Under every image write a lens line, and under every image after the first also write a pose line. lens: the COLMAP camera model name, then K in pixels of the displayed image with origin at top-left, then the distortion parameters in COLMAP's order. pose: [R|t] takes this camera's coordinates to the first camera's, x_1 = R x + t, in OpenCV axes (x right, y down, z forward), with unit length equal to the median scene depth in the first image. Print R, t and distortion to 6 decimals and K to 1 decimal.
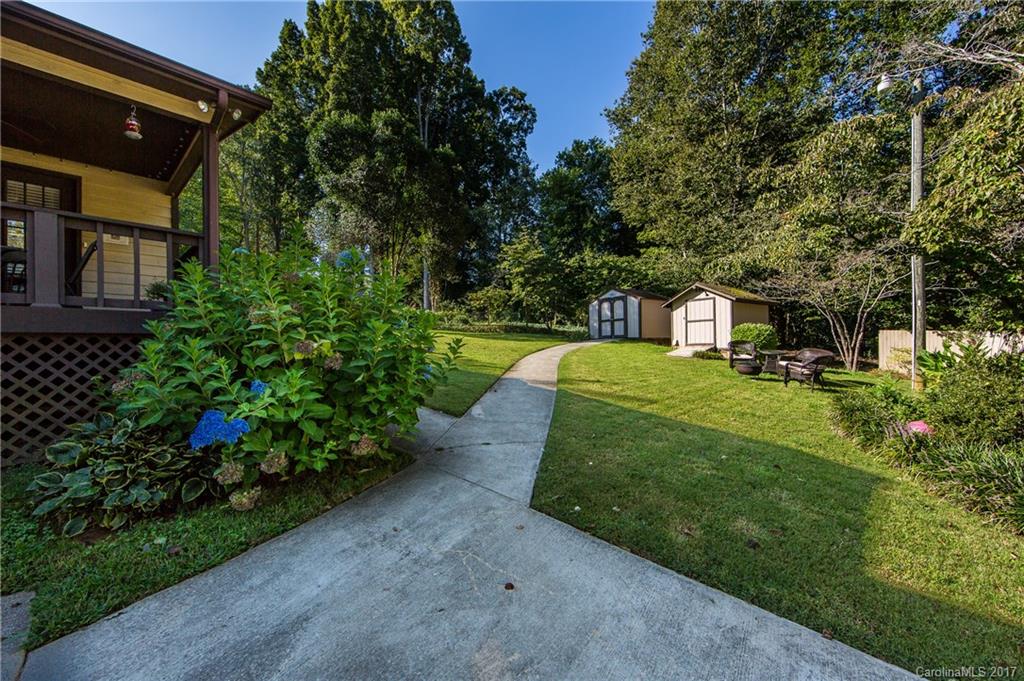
lens RADIAL K [[408.6, 0, 511.5], [0, 408.6, 338.2], [0, 0, 1]] dist [0.001871, 0.000094]
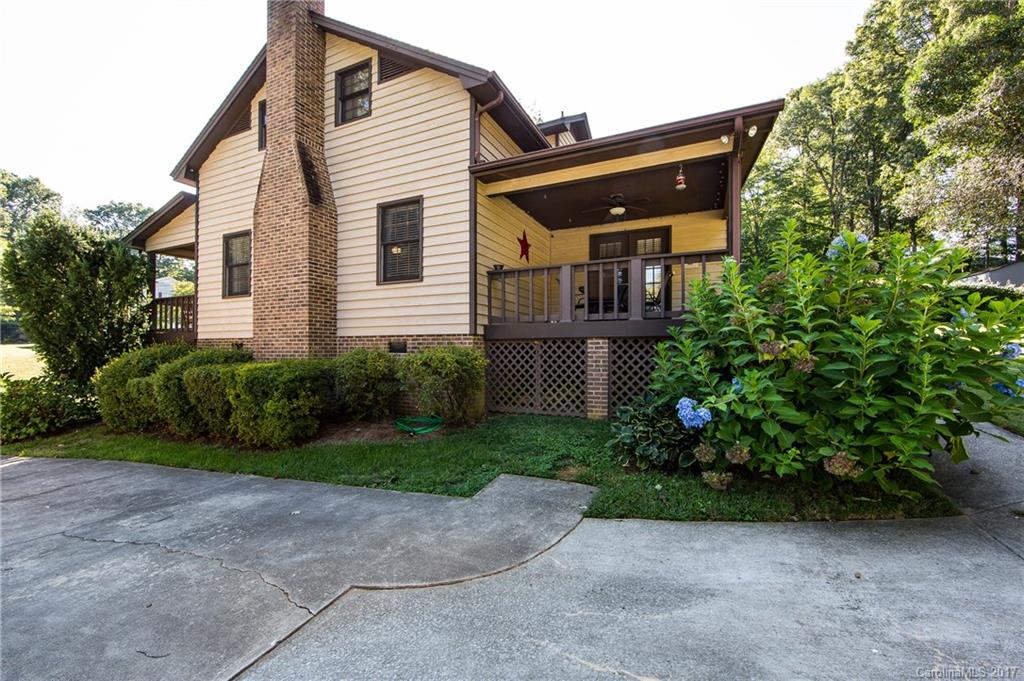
lens RADIAL K [[408.3, 0, 517.4], [0, 408.3, 340.5], [0, 0, 1]] dist [0.001116, 0.000153]
pose [[0.309674, -0.005662, -0.950826, 0.242207], [0.012907, 0.999915, -0.001751, -0.001538], [0.950755, -0.011730, 0.309721, 0.106778]]
